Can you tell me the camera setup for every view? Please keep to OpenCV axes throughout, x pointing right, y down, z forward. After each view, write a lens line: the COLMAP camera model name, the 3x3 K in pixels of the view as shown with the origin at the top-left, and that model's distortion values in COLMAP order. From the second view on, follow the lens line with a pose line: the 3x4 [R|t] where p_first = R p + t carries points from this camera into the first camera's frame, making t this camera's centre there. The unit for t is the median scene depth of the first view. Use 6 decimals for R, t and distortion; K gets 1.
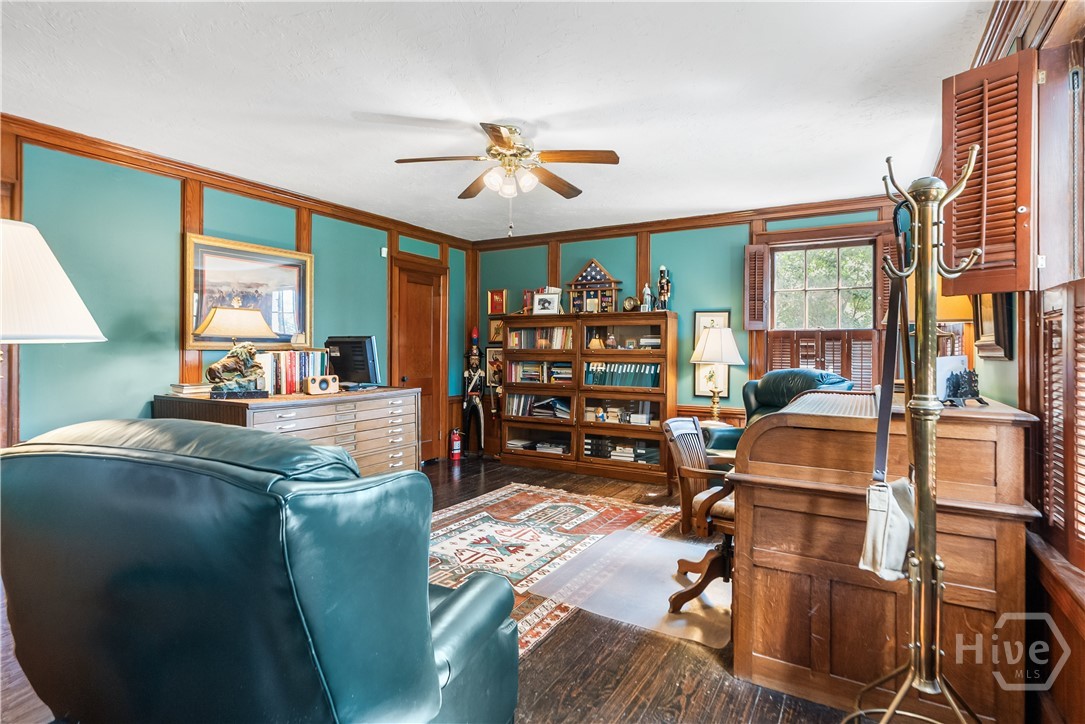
lens RADIAL K [[554.7, 0, 551.6], [0, 554.7, 353.4], [0, 0, 1]] dist [0.003208, 0.000142]
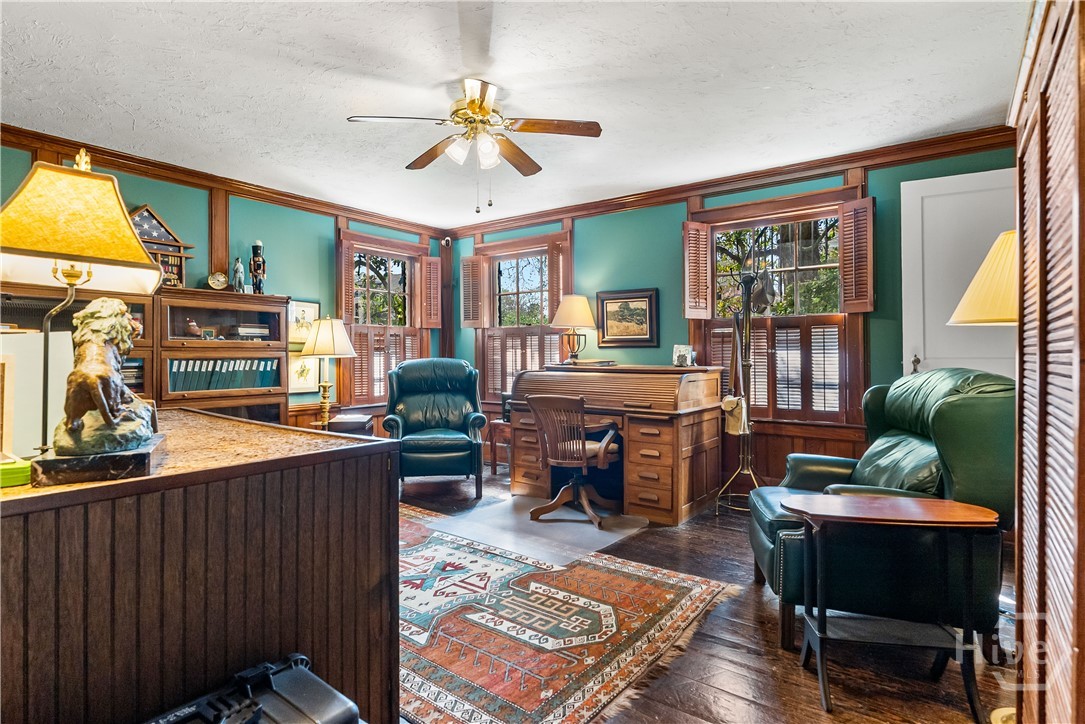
lens RADIAL K [[554.7, 0, 553.6], [0, 554.7, 356.9], [0, 0, 1]] dist [0.003208, 0.000142]
pose [[0.108044, -0.012675, 0.994065, -0.916937], [0.007204, 0.999902, 0.011966, 0.014347], [-0.994120, 0.005869, 0.108124, 0.753671]]
